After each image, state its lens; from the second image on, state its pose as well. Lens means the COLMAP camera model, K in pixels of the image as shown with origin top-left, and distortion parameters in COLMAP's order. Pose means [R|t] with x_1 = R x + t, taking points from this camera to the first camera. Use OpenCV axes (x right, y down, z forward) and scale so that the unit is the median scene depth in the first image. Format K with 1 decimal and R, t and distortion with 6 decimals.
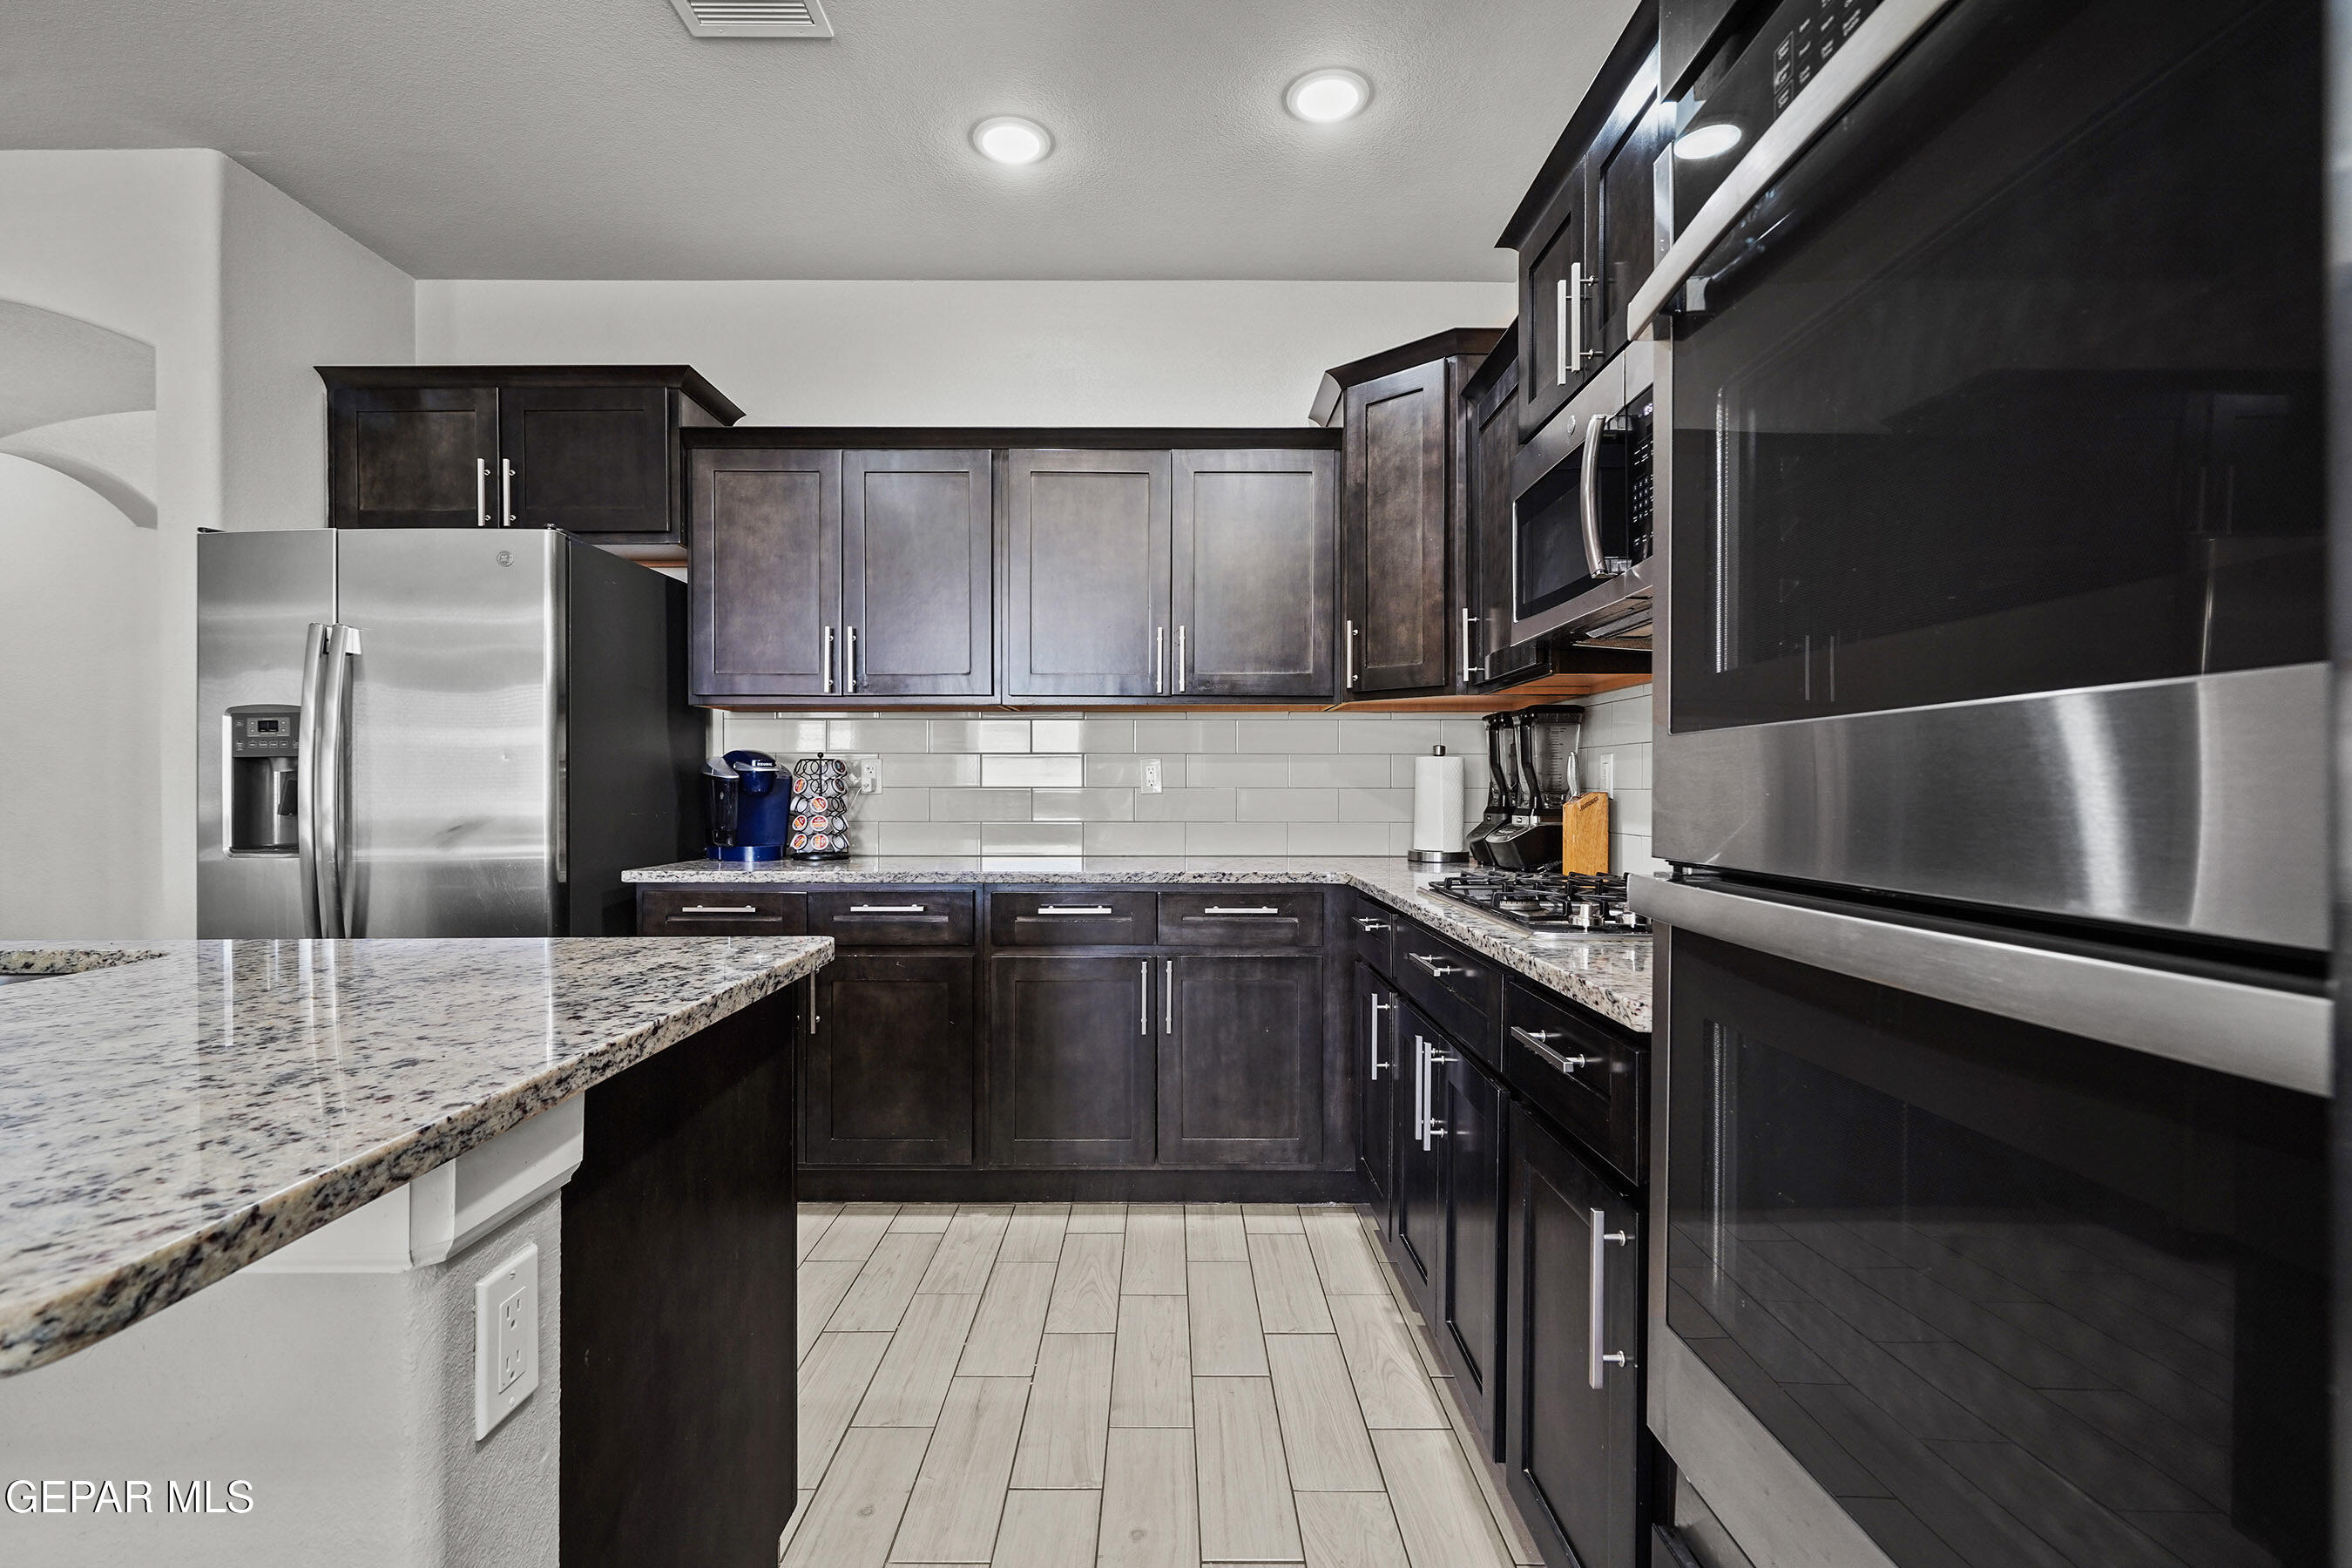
lens RADIAL K [[1086.0, 0, 1172.3], [0, 1086.0, 796.9], [0, 0, 1]] dist [0.000497, -0.000091]
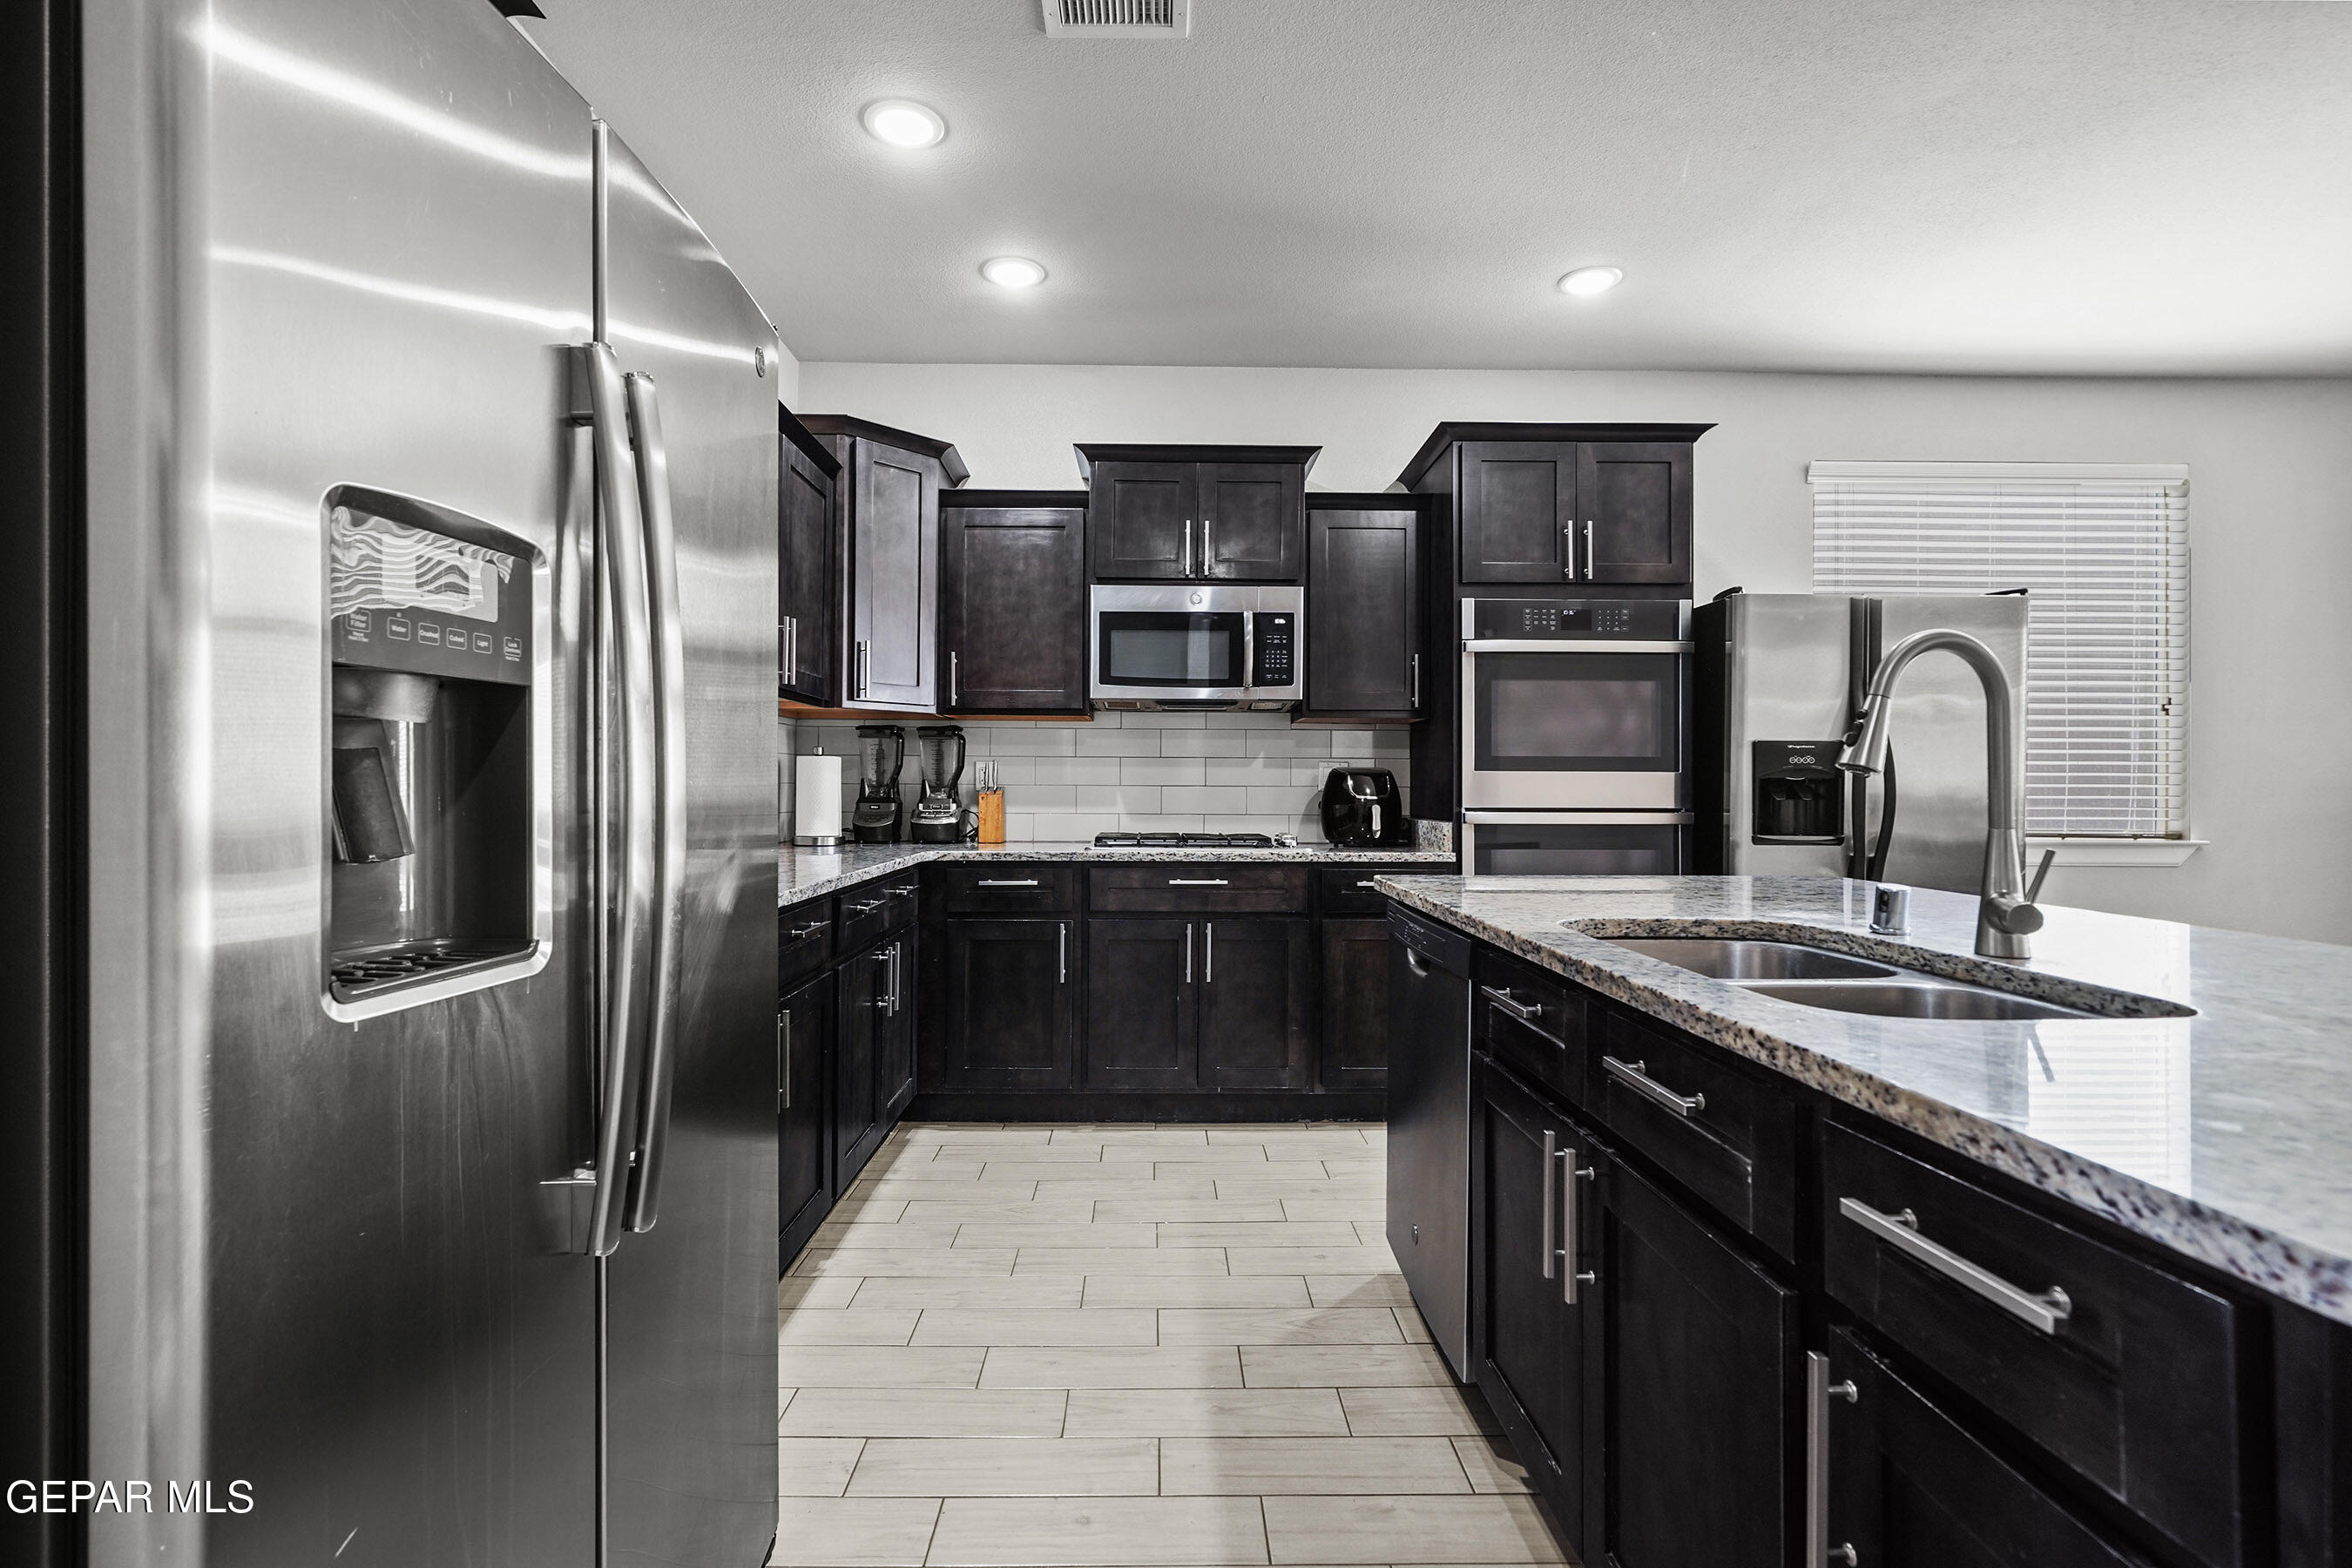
lens RADIAL K [[1082.5, 0, 1178.3], [0, 1082.5, 790.8], [0, 0, 1]] dist [0.000559, -0.000281]
pose [[-0.020467, -0.003730, 0.999784, -1.006479], [0.007030, 0.999968, 0.003874, -0.001521], [-0.999766, 0.007108, -0.020440, 0.688556]]
